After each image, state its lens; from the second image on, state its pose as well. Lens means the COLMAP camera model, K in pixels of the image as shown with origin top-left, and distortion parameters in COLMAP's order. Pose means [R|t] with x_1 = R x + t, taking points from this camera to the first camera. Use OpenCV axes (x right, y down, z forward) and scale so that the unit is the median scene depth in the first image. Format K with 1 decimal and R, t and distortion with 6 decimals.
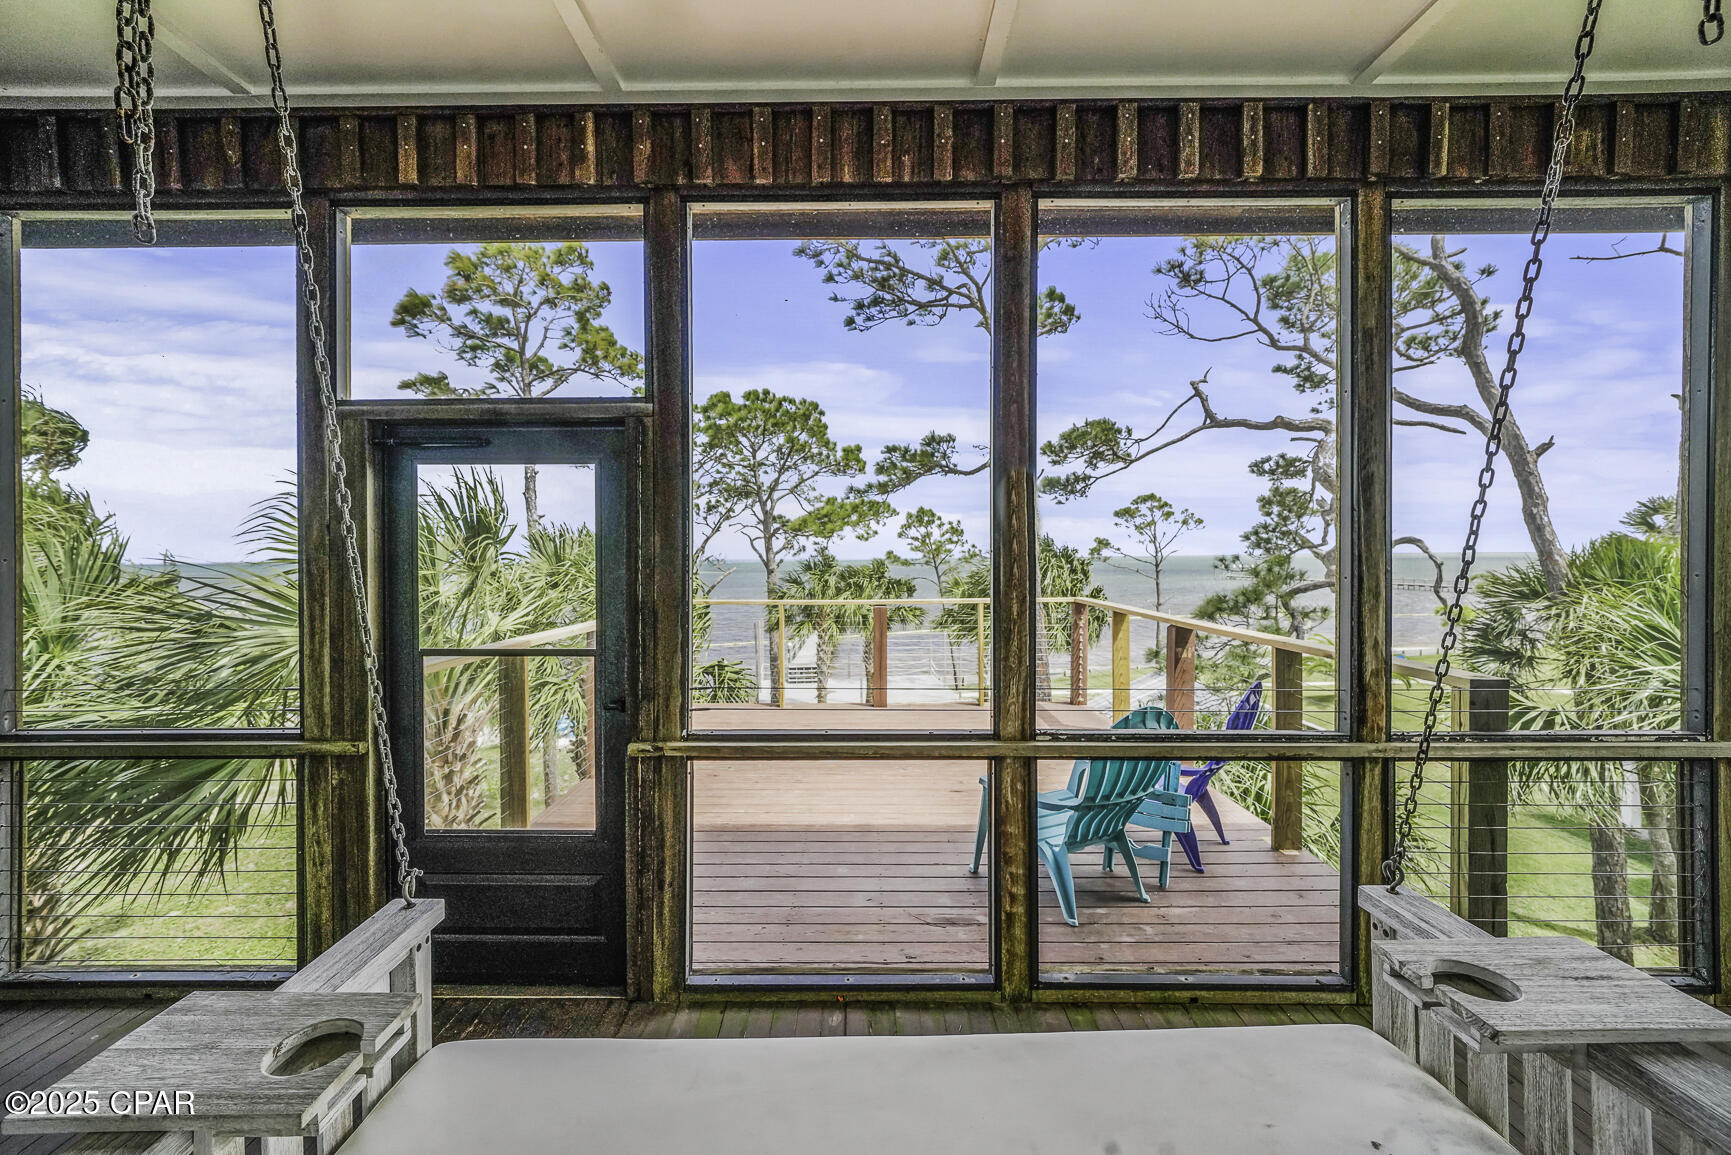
lens RADIAL K [[725.2, 0, 865.5], [0, 725.2, 577.5], [0, 0, 1]] dist [-0.001957, -0.000161]
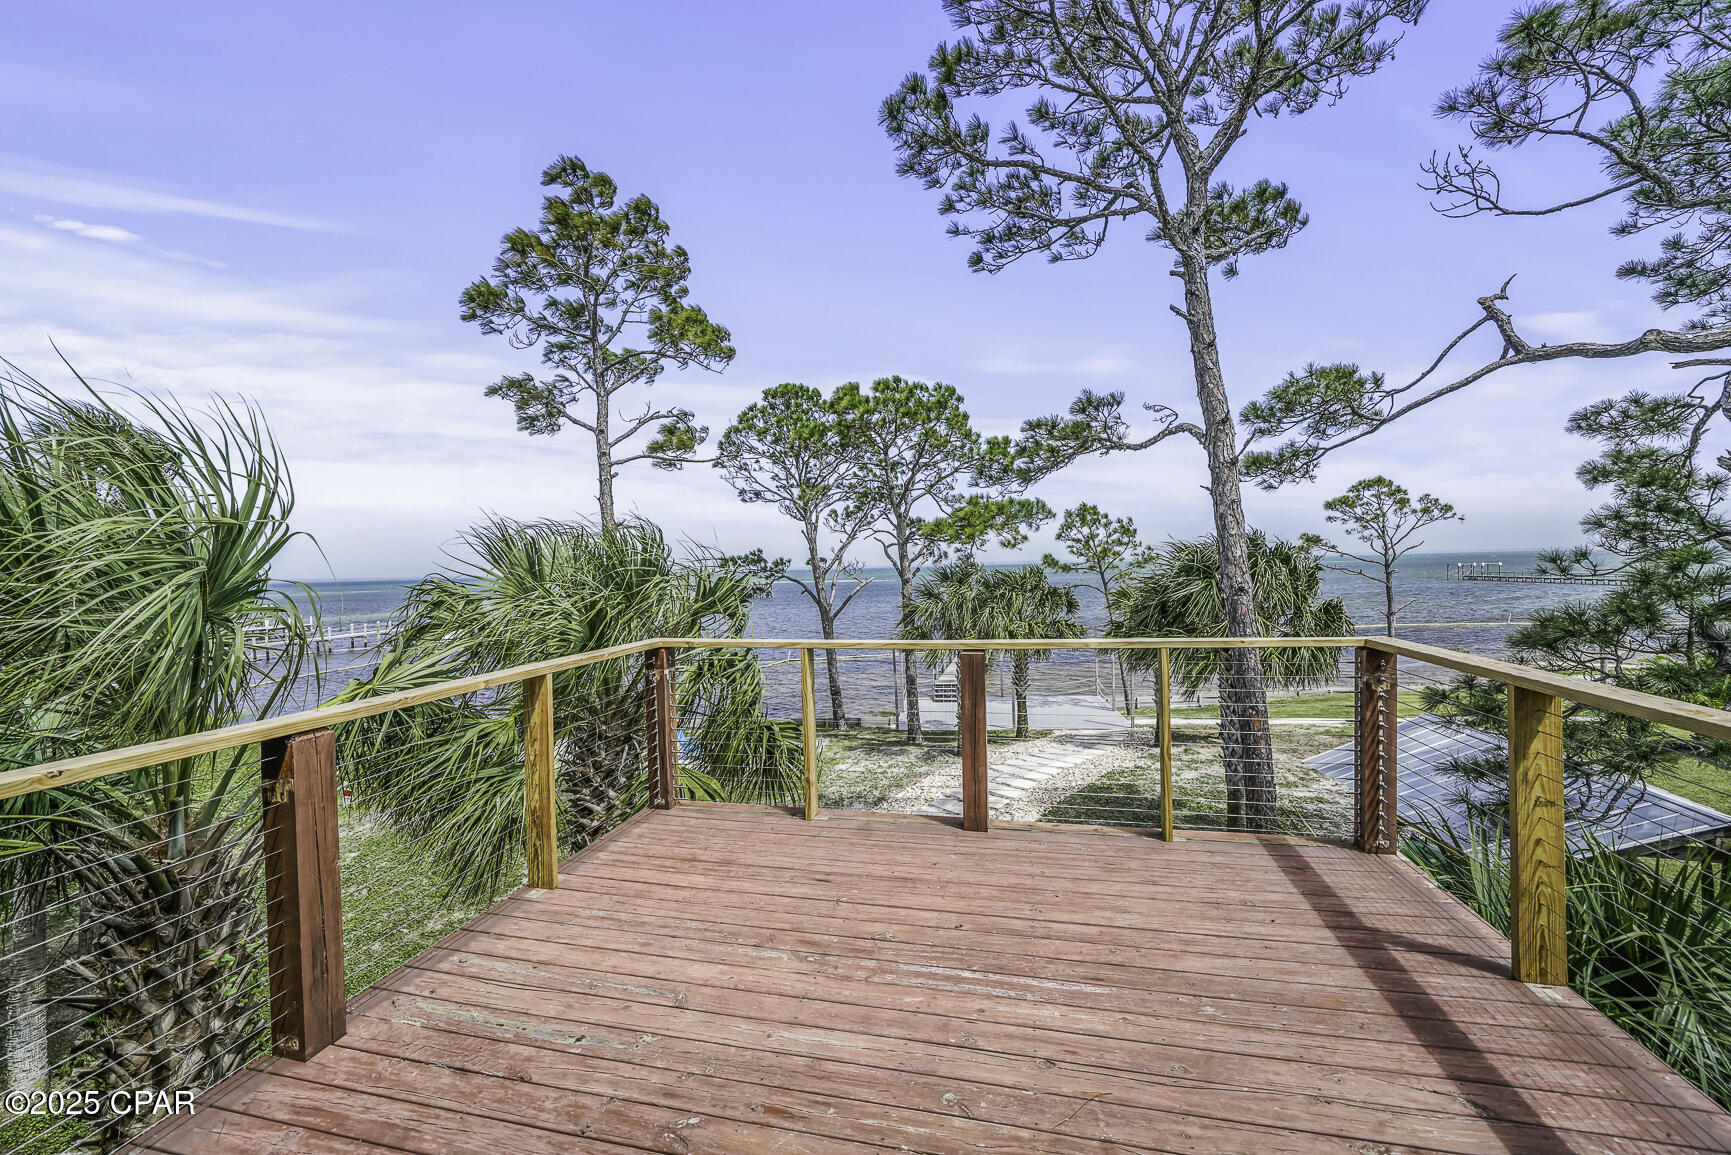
lens RADIAL K [[696.3, 0, 857.3], [0, 696.3, 602.3], [0, 0, 1]] dist [-0.002915, -0.000222]
pose [[0.969441, -0.008142, -0.245191, 0.028416], [0.014618, 0.999590, 0.024605, -0.005803], [0.244890, -0.027437, 0.969163, 0.190510]]
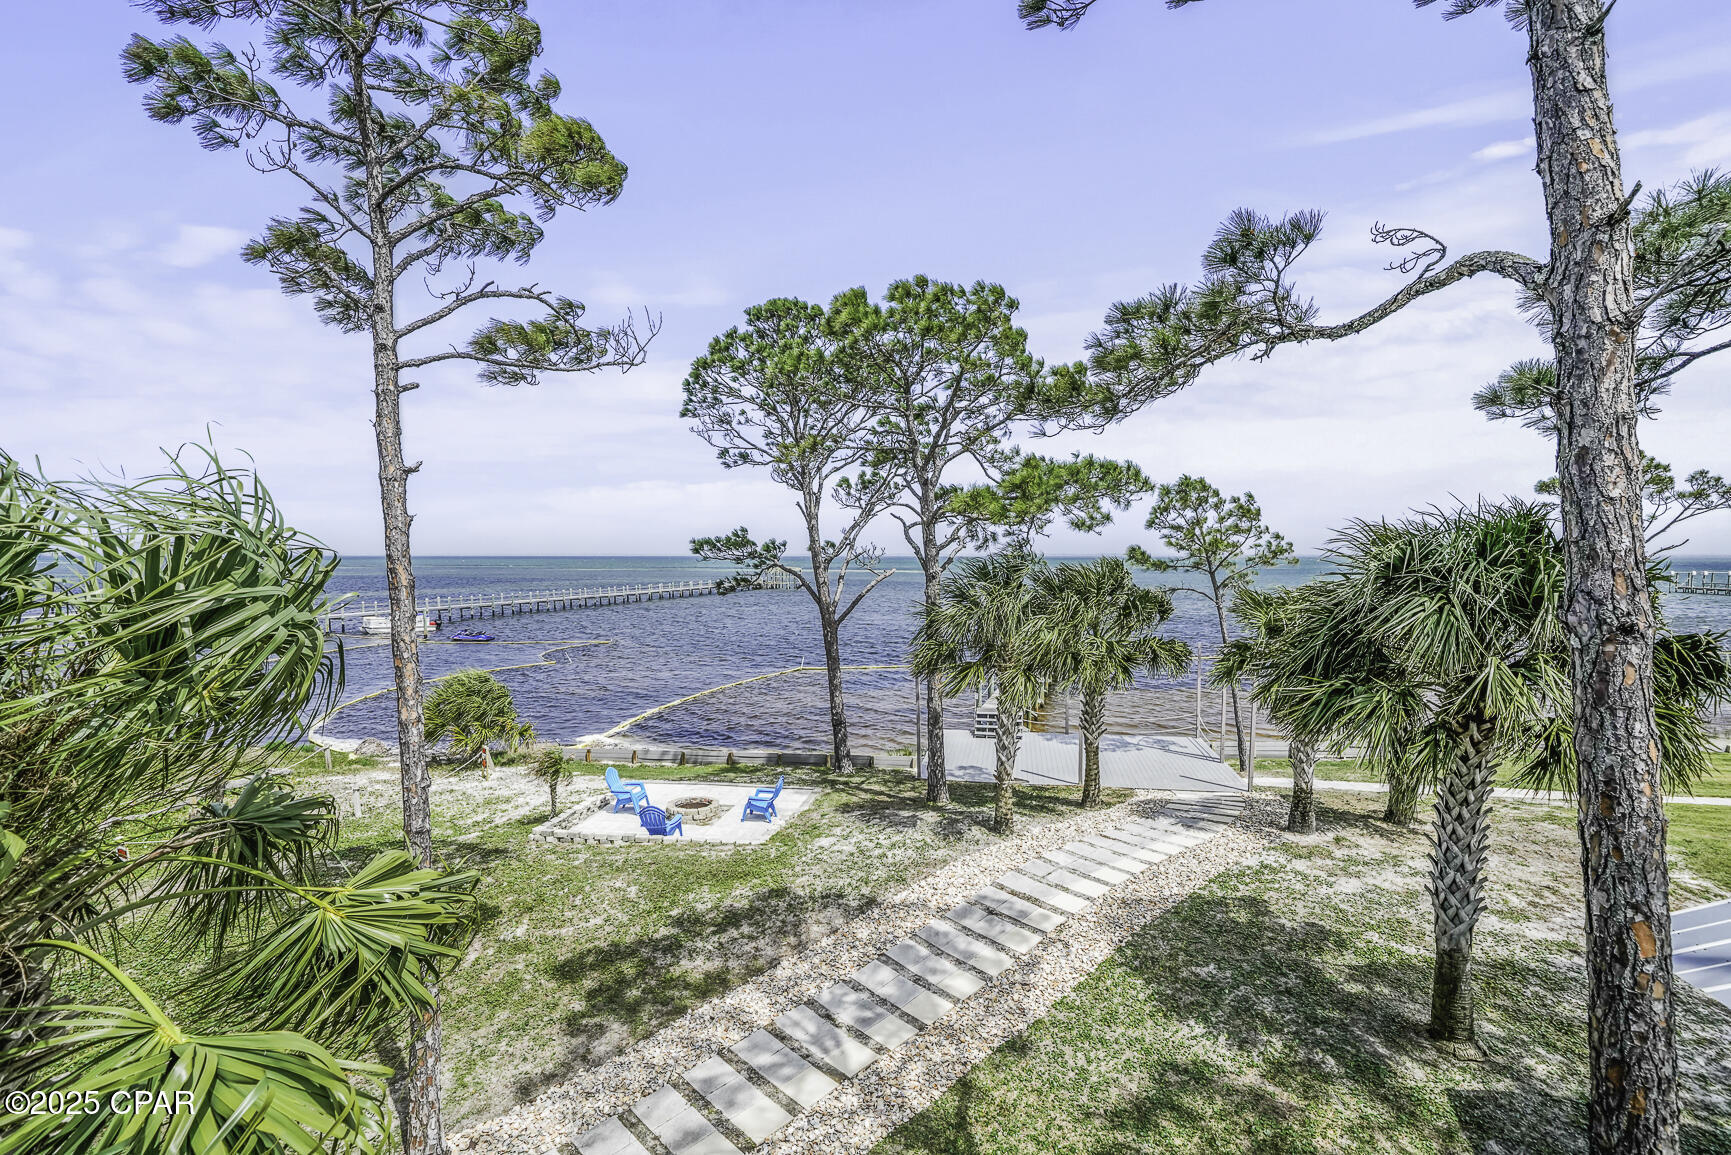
lens RADIAL K [[778.0, 0, 862.5], [0, 778.0, 611.3], [0, 0, 1]] dist [0.000780, 0.011798]
pose [[0.952283, 0.028035, -0.303926, 0.025283], [-0.014646, 0.998823, 0.046245, -0.011119], [0.304865, -0.039587, 0.951572, 0.424585]]
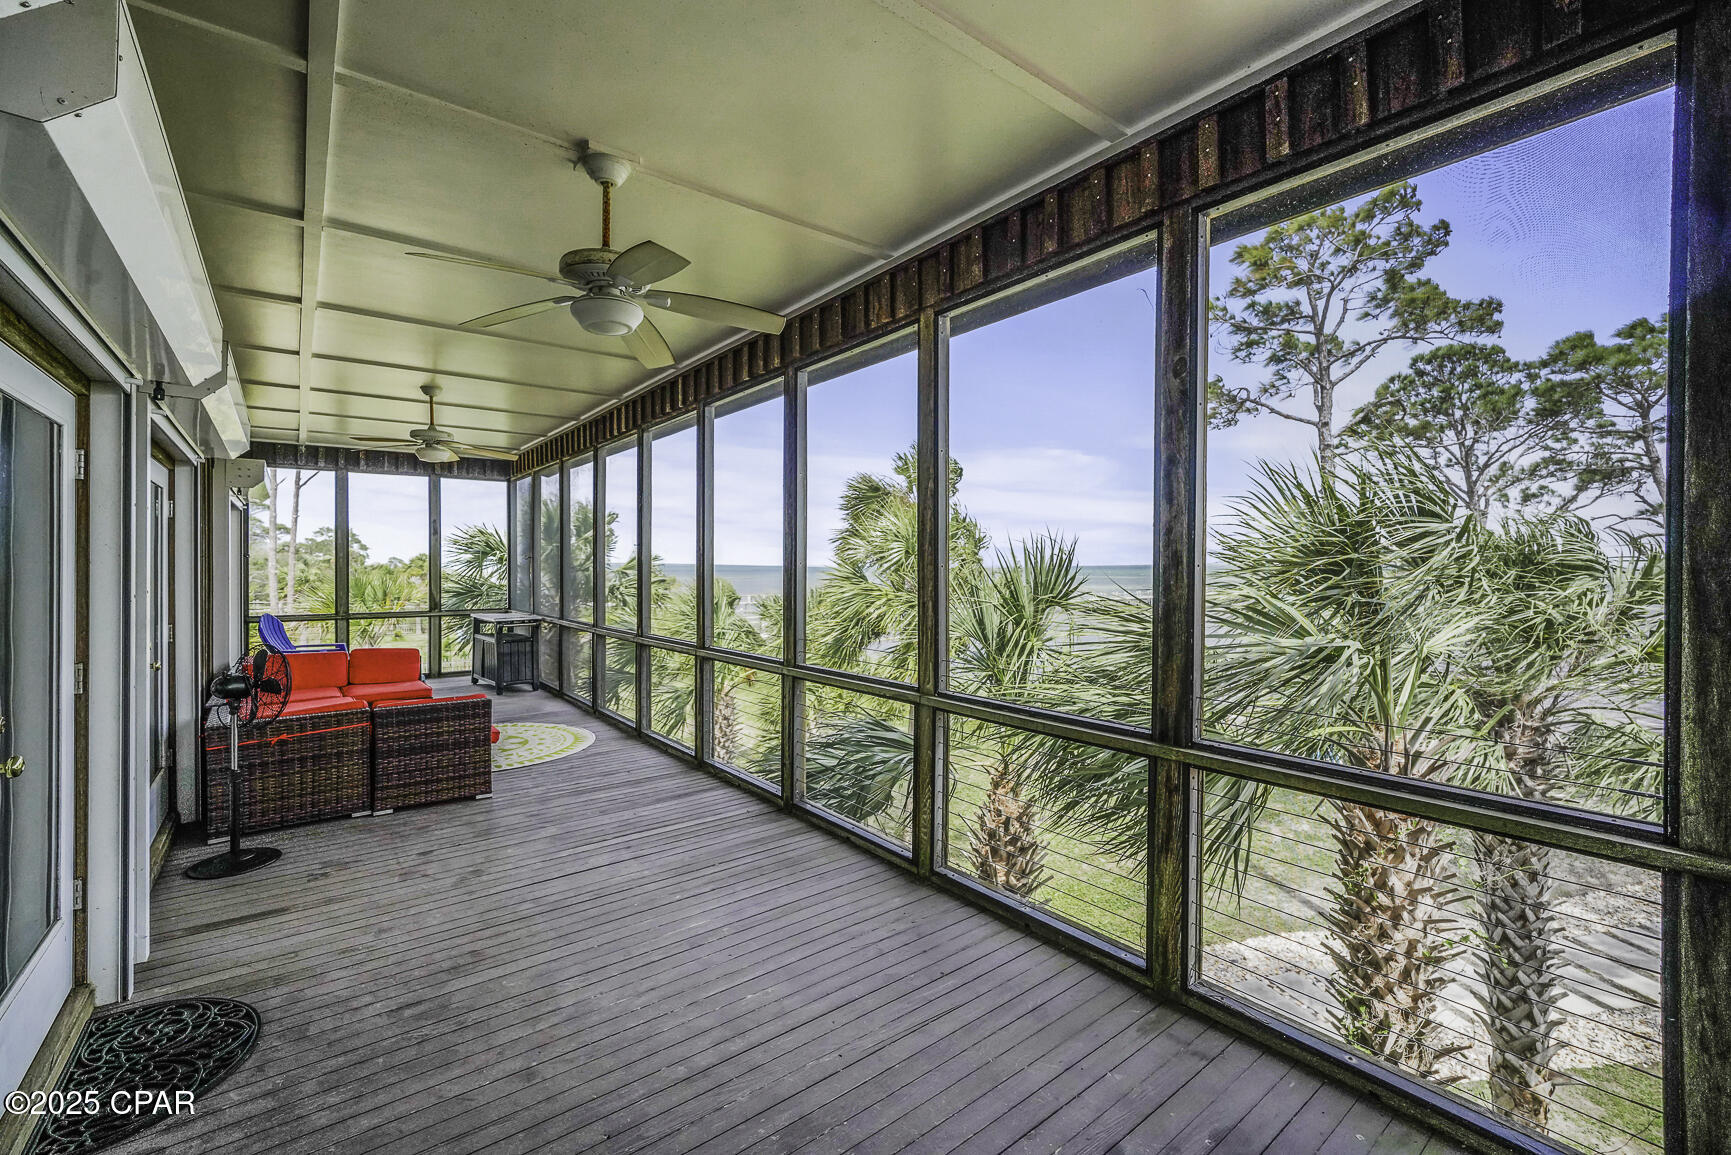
lens RADIAL K [[733.0, 0, 865.5], [0, 733.0, 577.5], [0, 0, 1]] dist [0.007521, -0.000109]
pose [[0.635636, 0.015739, -0.771828, -0.098222], [-0.024470, 0.999701, 0.000234, 0.000975], [0.771601, 0.018738, 0.635831, 0.003820]]
